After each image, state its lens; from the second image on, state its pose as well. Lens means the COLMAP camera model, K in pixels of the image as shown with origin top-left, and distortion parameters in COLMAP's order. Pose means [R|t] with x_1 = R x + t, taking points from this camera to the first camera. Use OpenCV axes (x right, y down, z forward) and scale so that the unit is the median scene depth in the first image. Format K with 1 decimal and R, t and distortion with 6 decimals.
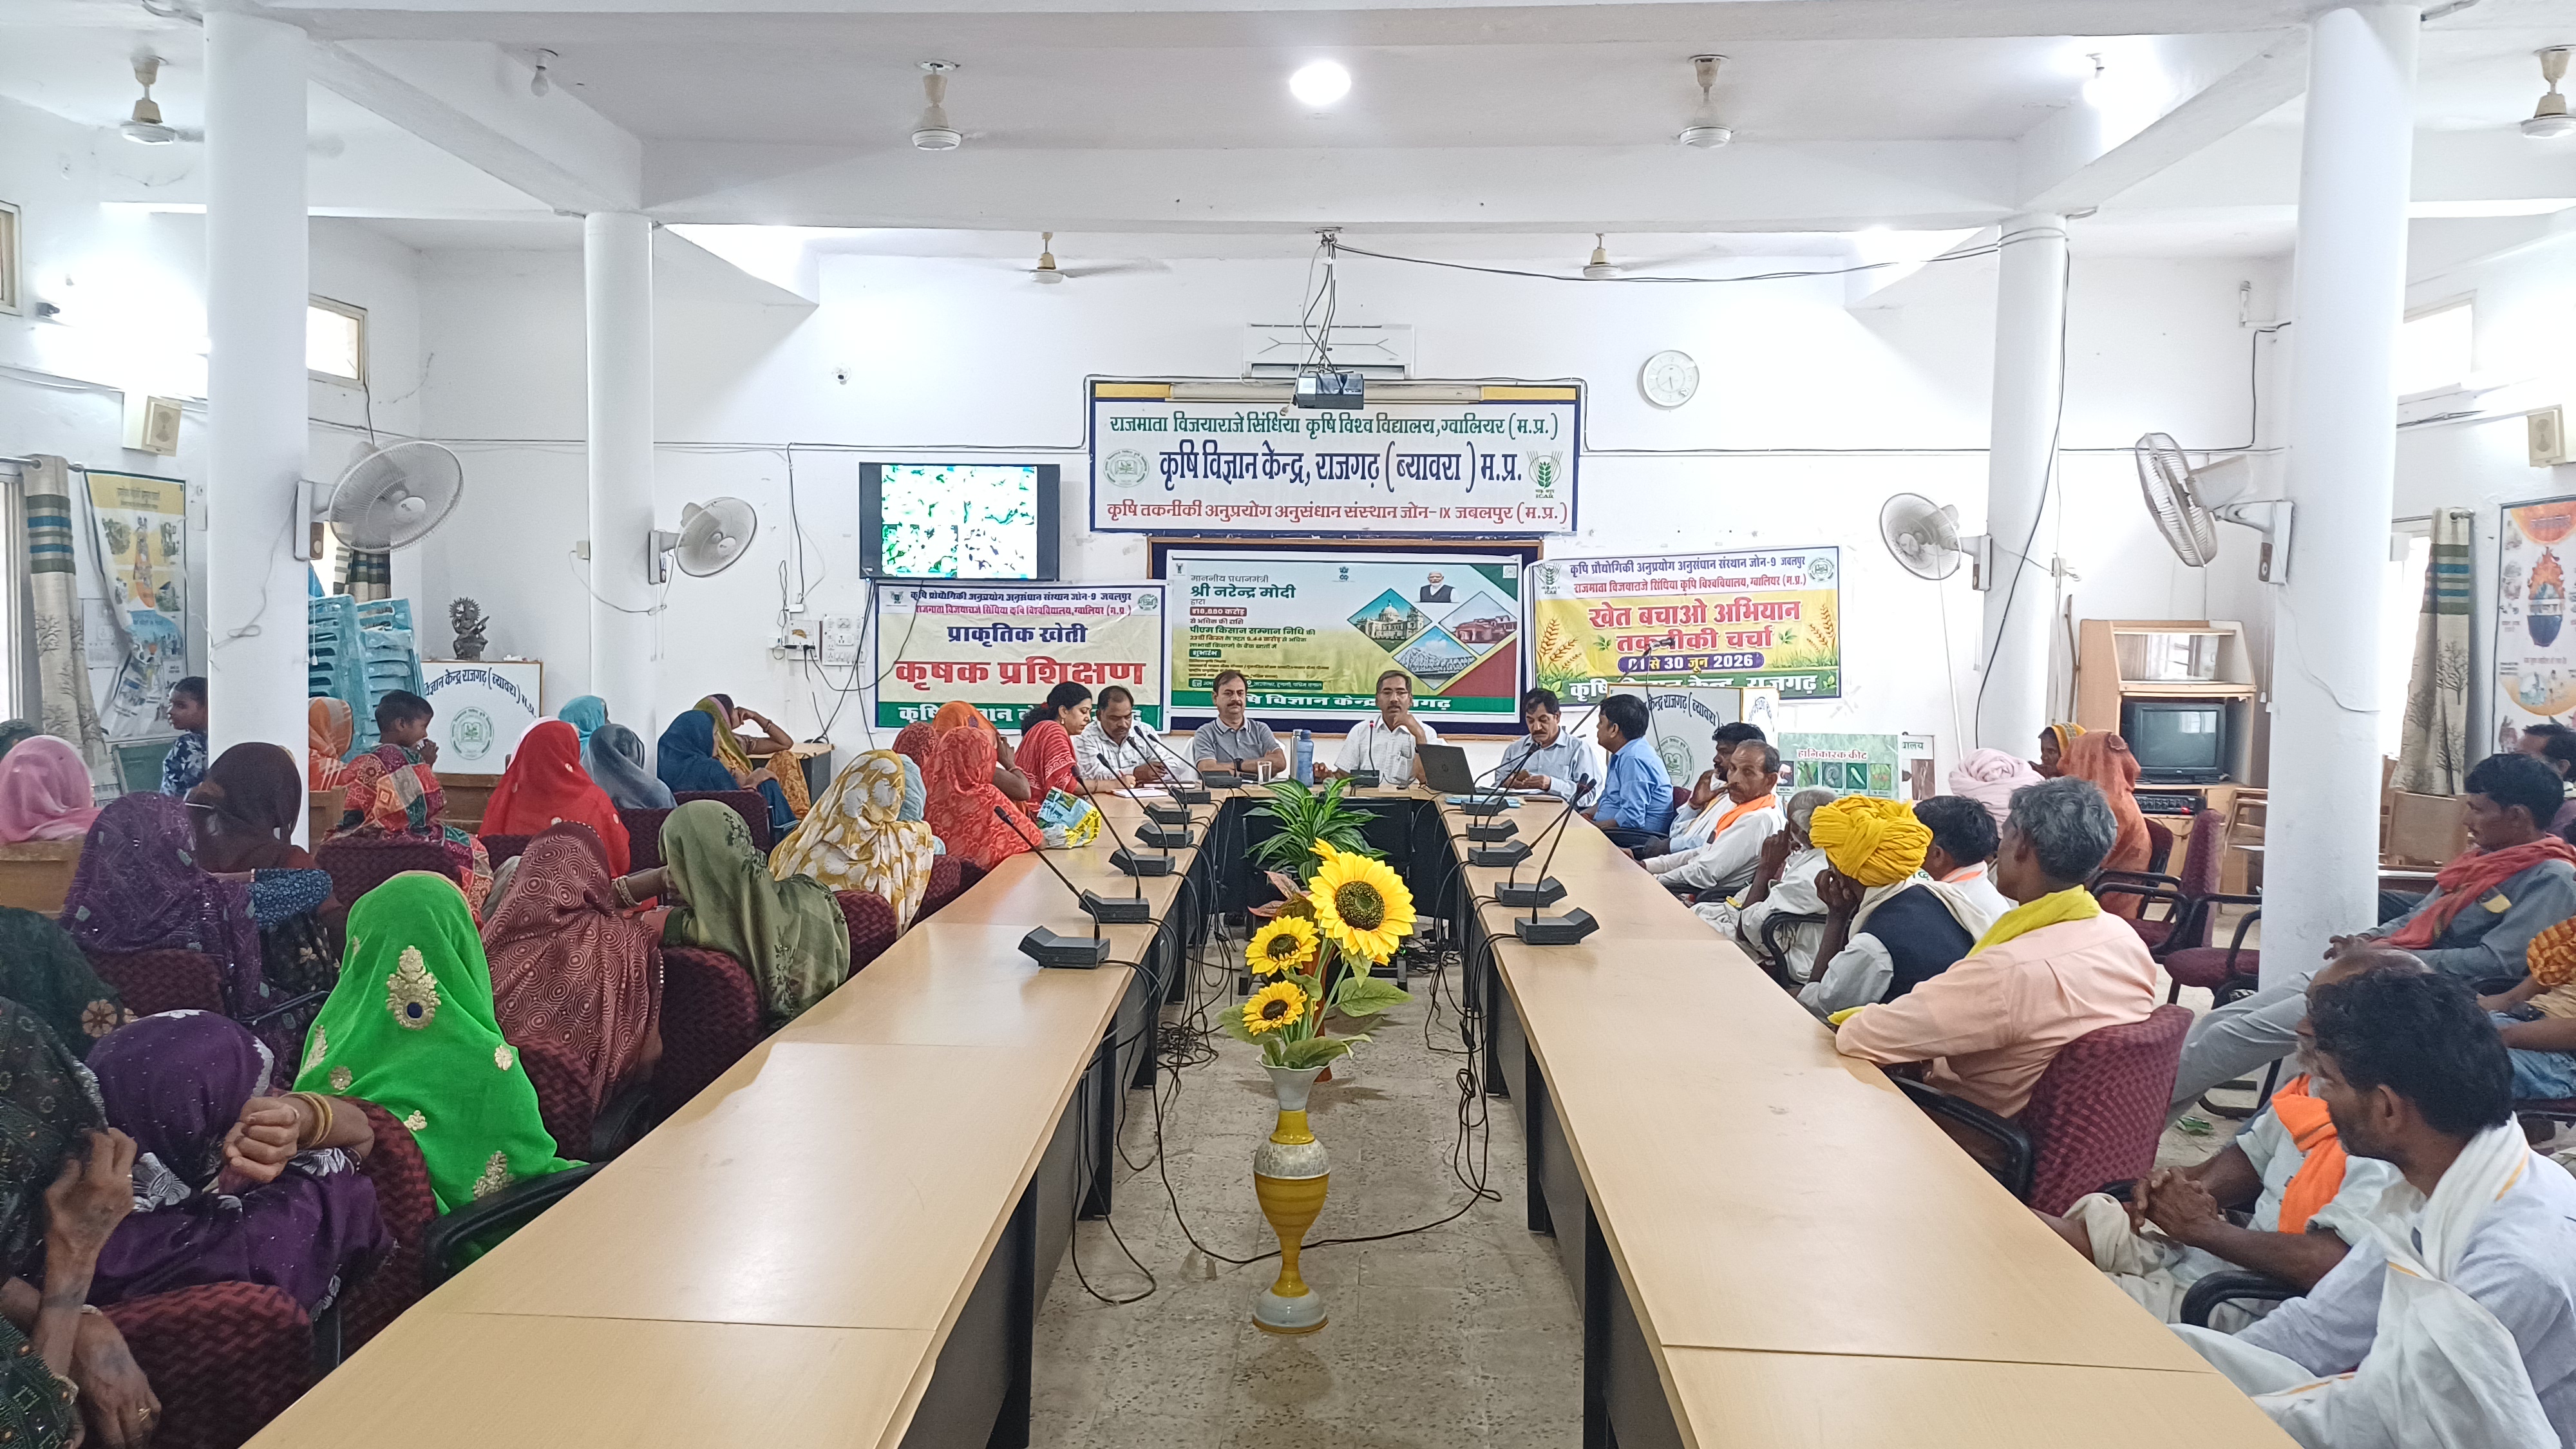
lens RADIAL K [[1928.3, 0, 1249.5], [0, 1928.3, 701.1], [0, 0, 1]] dist [0.079938, -0.079734]
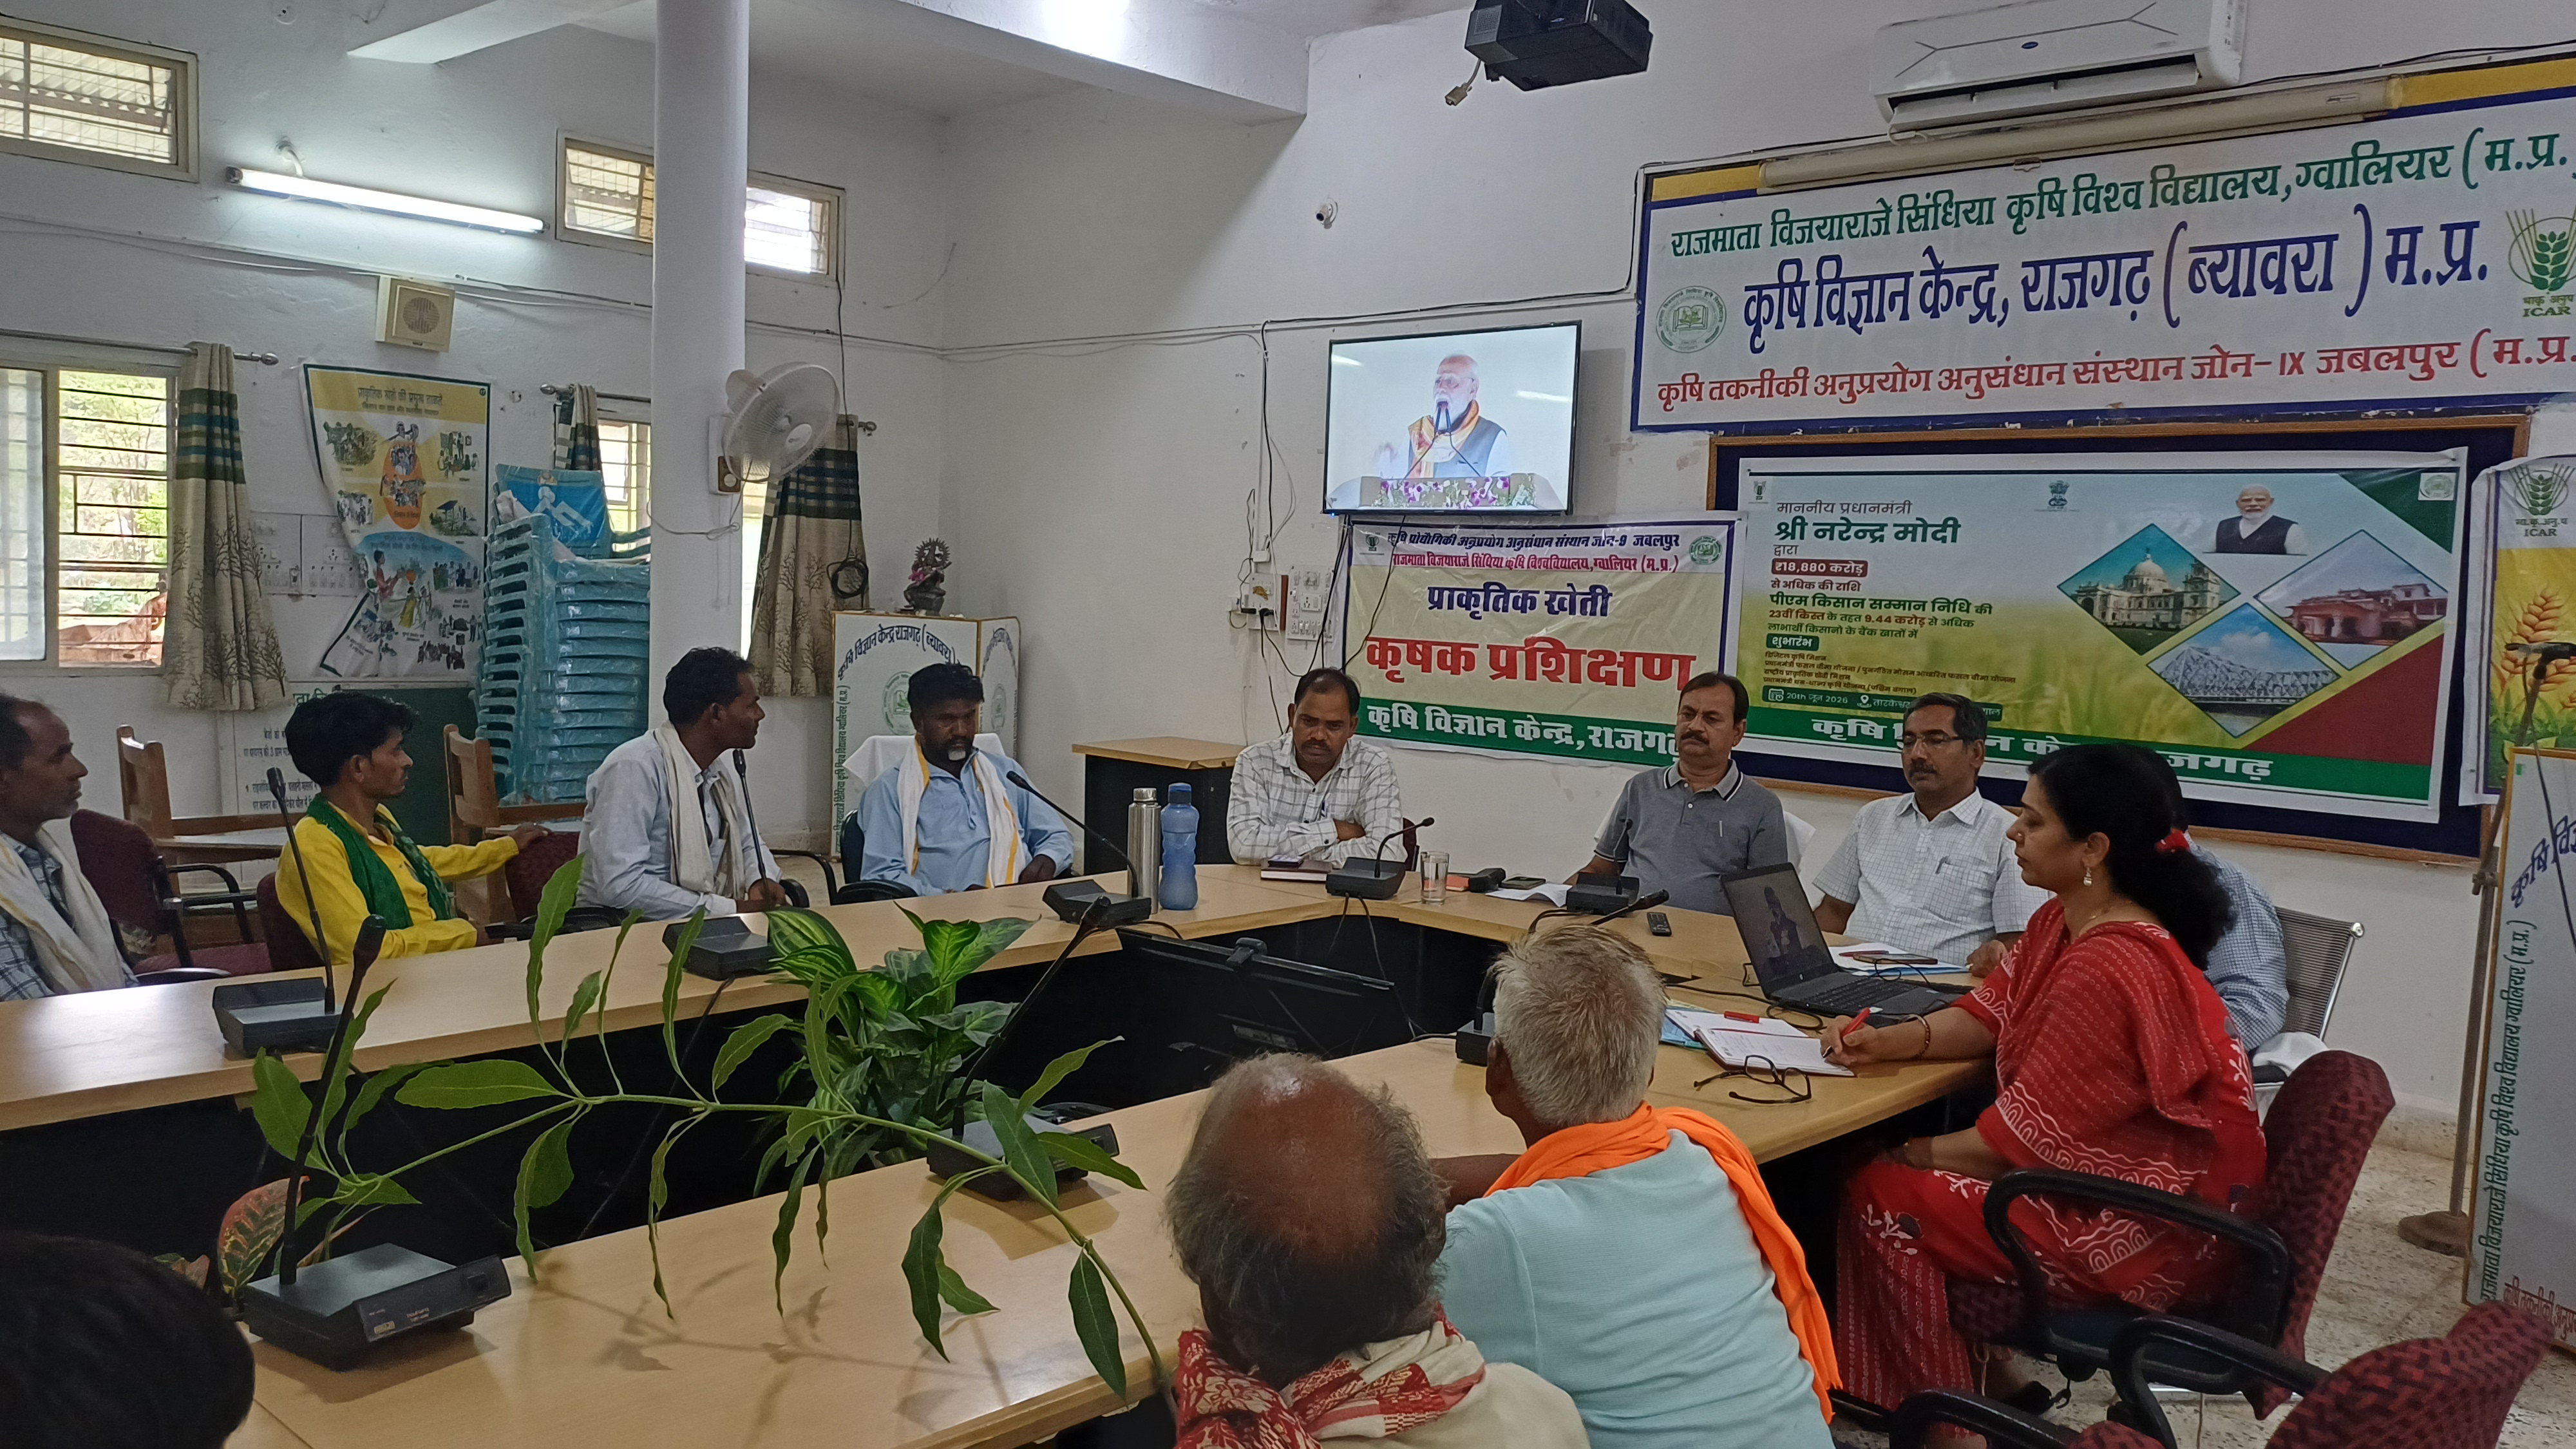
lens RADIAL K [[1928.3, 0, 1200.3], [0, 1928.3, 728.4], [0, 0, 1]] dist [0.079938, -0.079734]
pose [[0.760227, 0.069568, -0.645922, 0.216769], [-0.060231, 0.997515, 0.036546, -0.010375], [0.646859, 0.011122, 0.762528, 0.471256]]
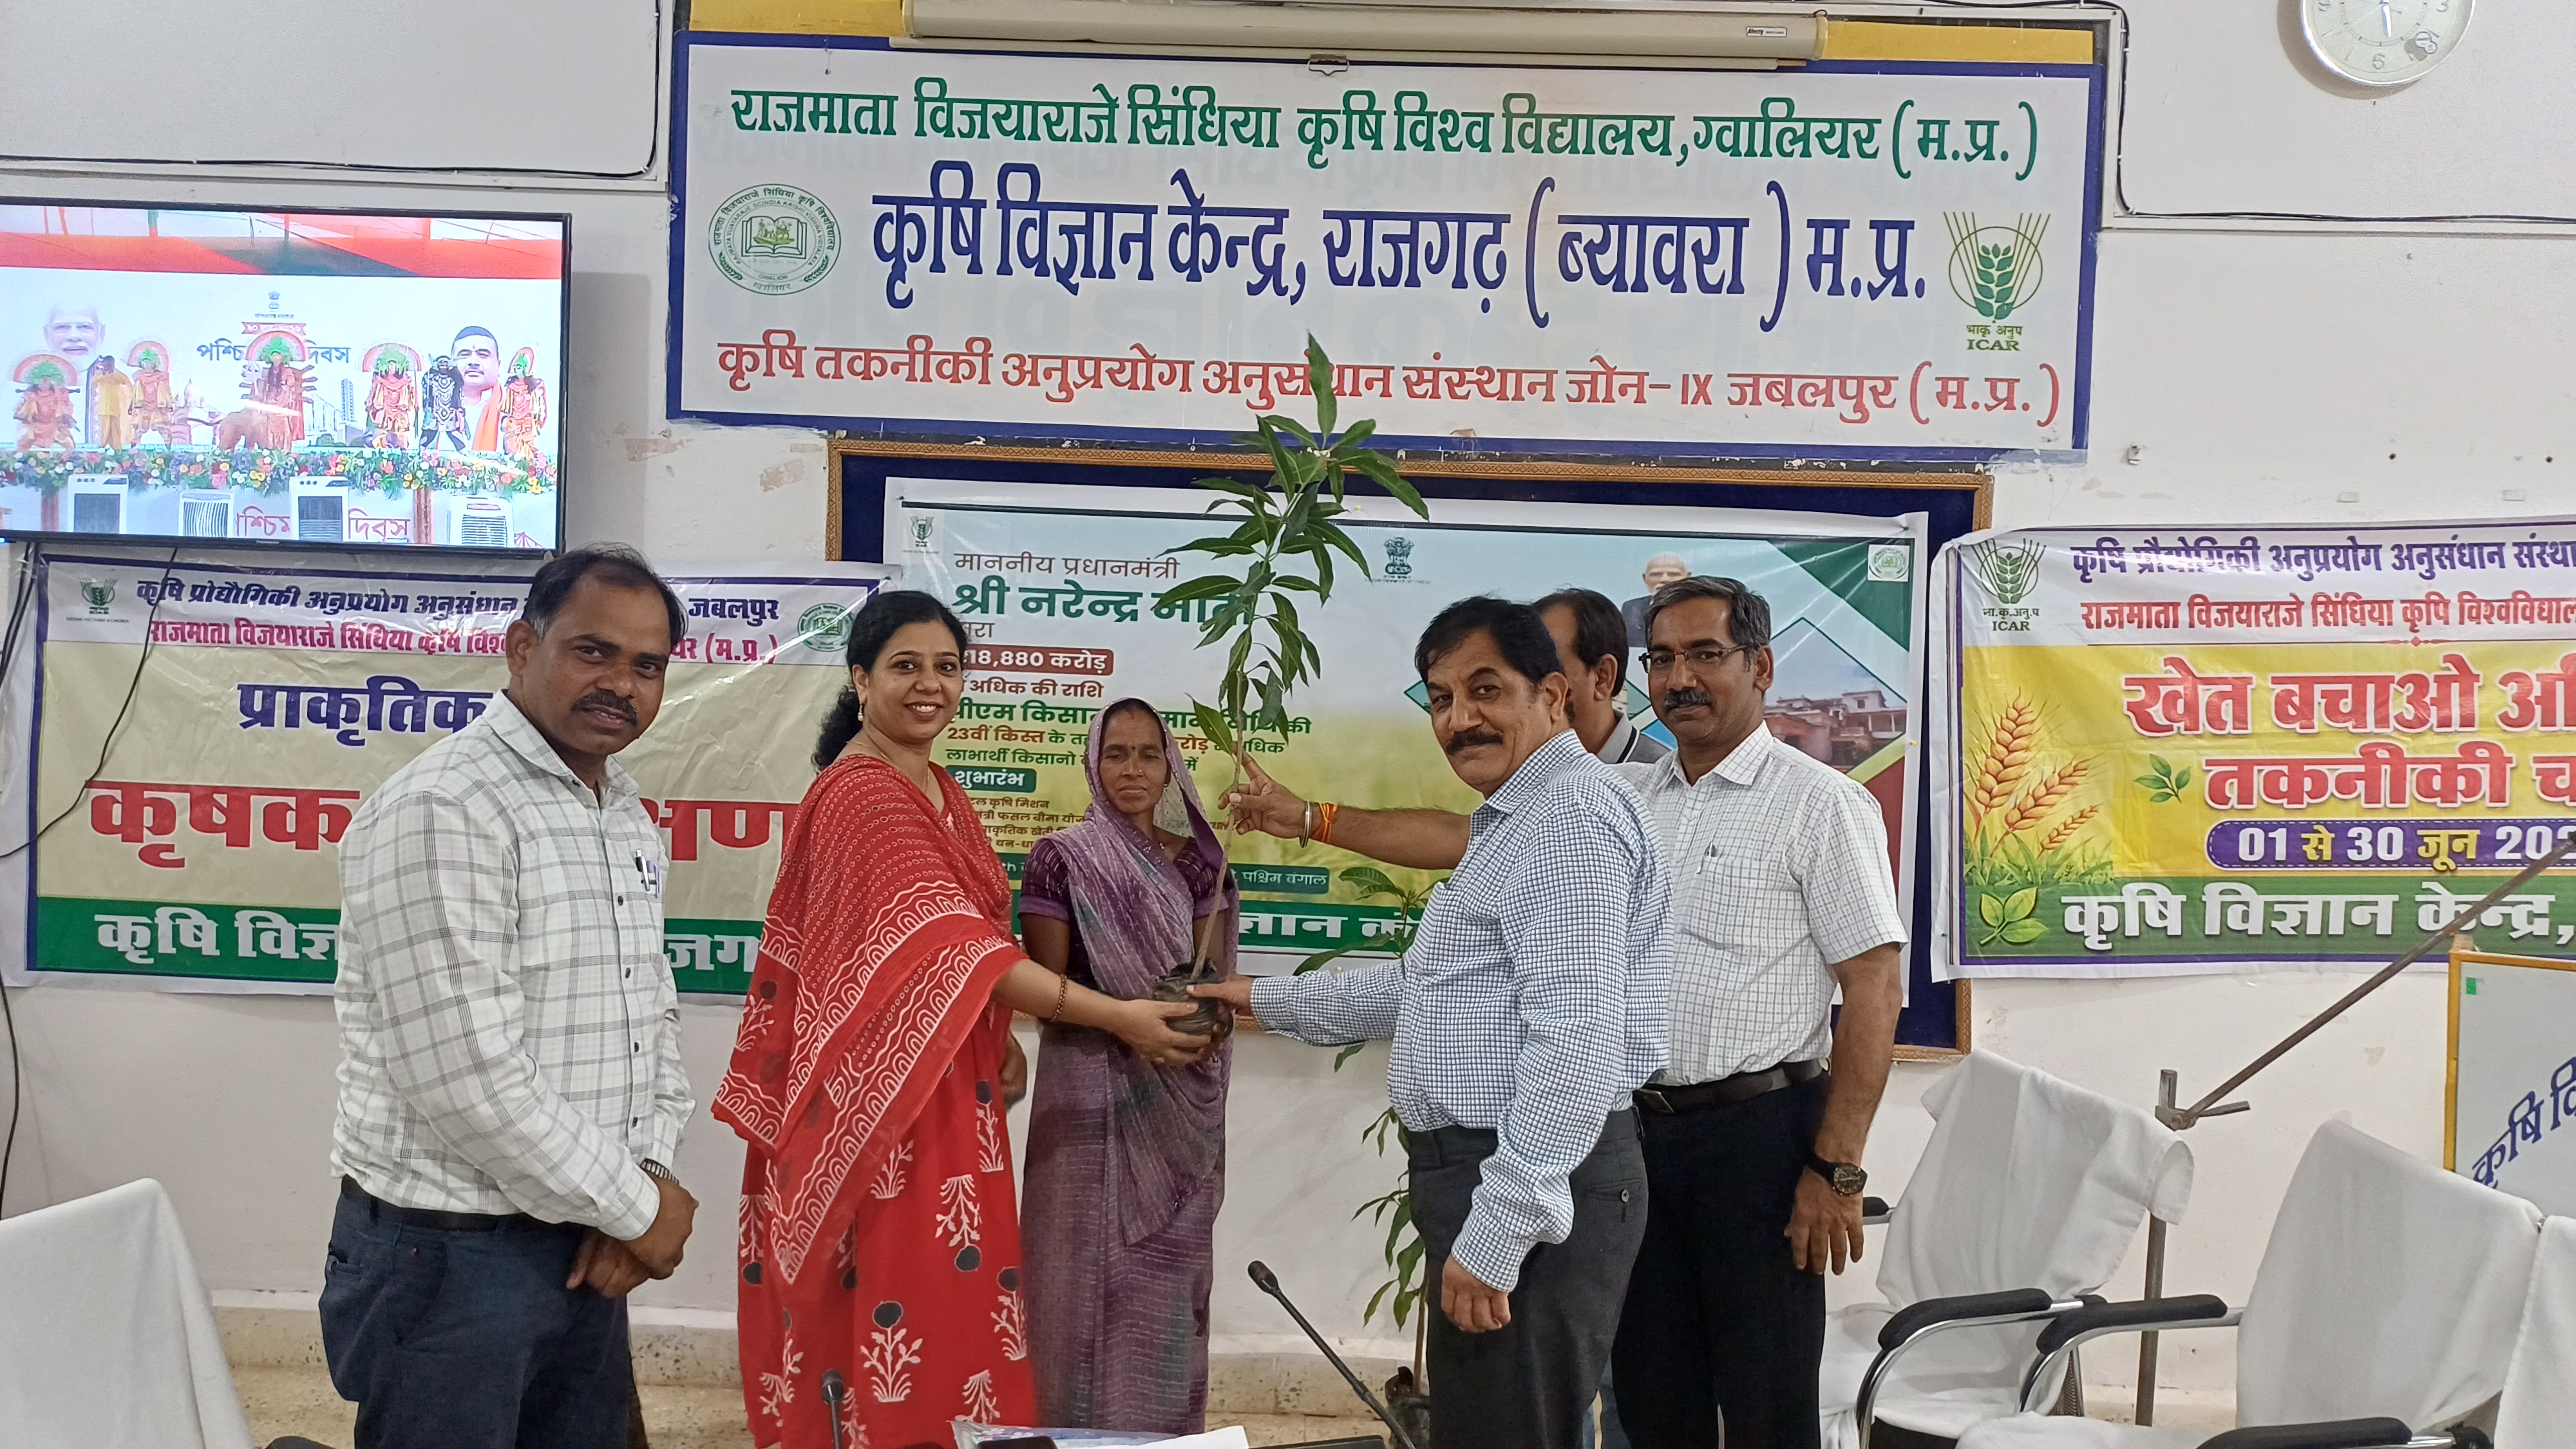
lens RADIAL K [[1928.3, 0, 1239.7], [0, 1928.3, 766.3], [0, 0, 1]] dist [0.079938, -0.079734]
pose [[0.998841, 0.025428, 0.040873, 0.007691], [-0.023945, 0.999051, -0.036381, -0.016068], [-0.041759, 0.035360, 0.998502, 0.669540]]
